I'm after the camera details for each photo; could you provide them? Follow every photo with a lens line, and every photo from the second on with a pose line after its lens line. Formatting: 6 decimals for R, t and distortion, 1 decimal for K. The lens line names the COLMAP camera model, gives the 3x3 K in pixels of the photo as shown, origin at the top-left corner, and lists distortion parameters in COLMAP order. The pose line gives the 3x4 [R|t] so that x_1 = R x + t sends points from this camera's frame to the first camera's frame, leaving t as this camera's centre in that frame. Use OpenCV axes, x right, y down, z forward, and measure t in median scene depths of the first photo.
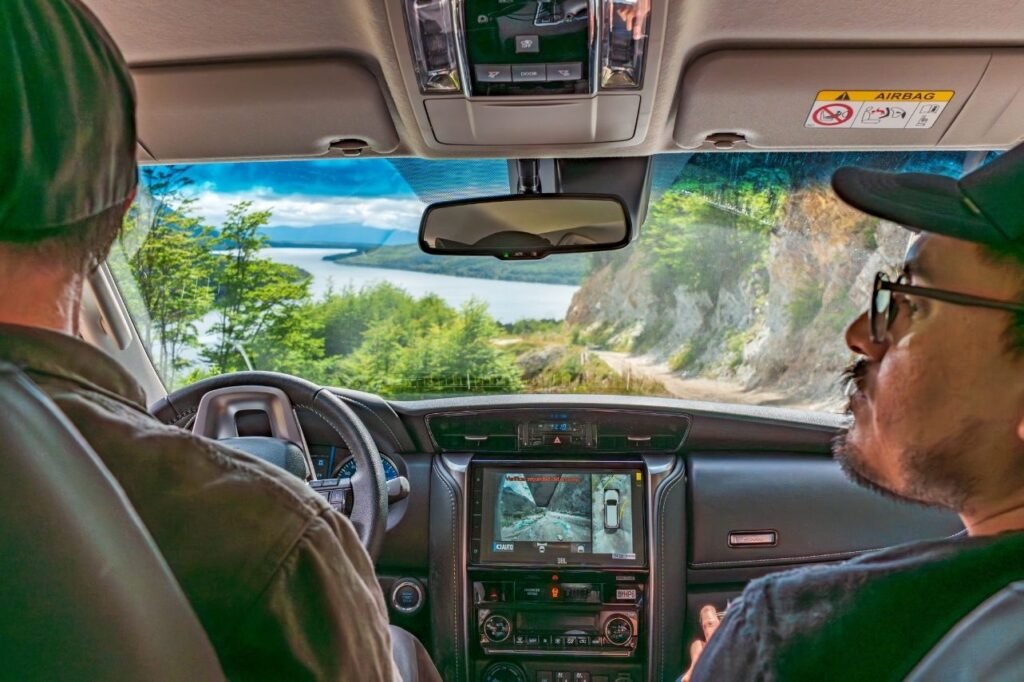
lens RADIAL K [[877.2, 0, 529.6], [0, 877.2, 335.5], [0, 0, 1]] dist [0.006819, -0.002147]
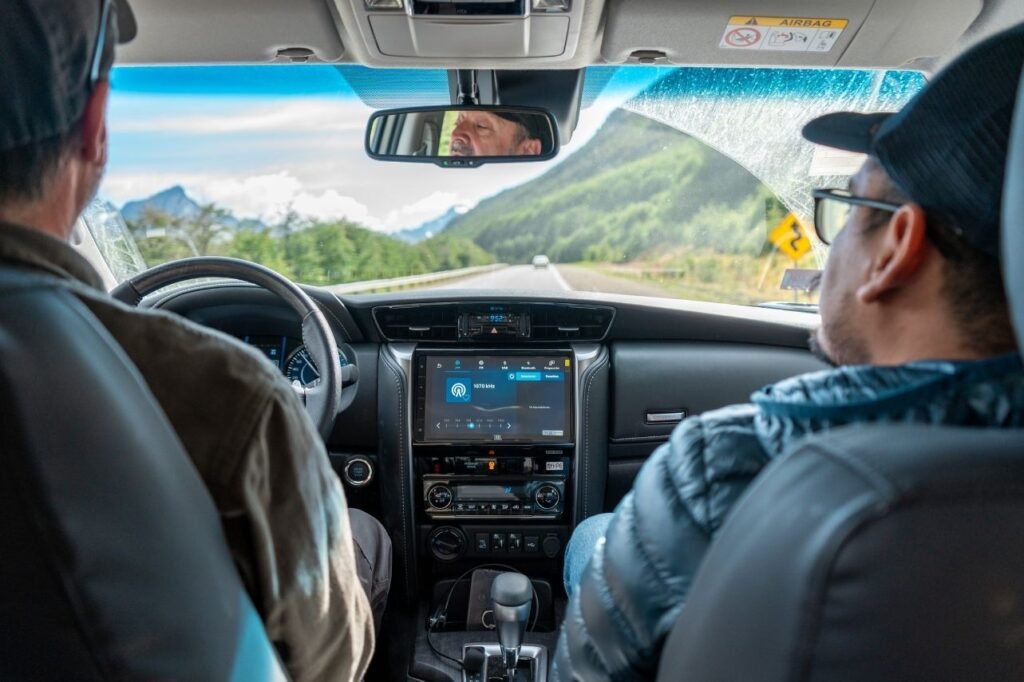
lens RADIAL K [[877.2, 0, 529.6], [0, 877.2, 335.5], [0, 0, 1]] dist [0.006819, -0.002147]
pose [[0.997740, -0.002020, 0.067161, 0.002555], [-0.006335, 0.992267, 0.123959, -0.012608], [-0.066892, -0.124104, 0.990012, -0.102094]]
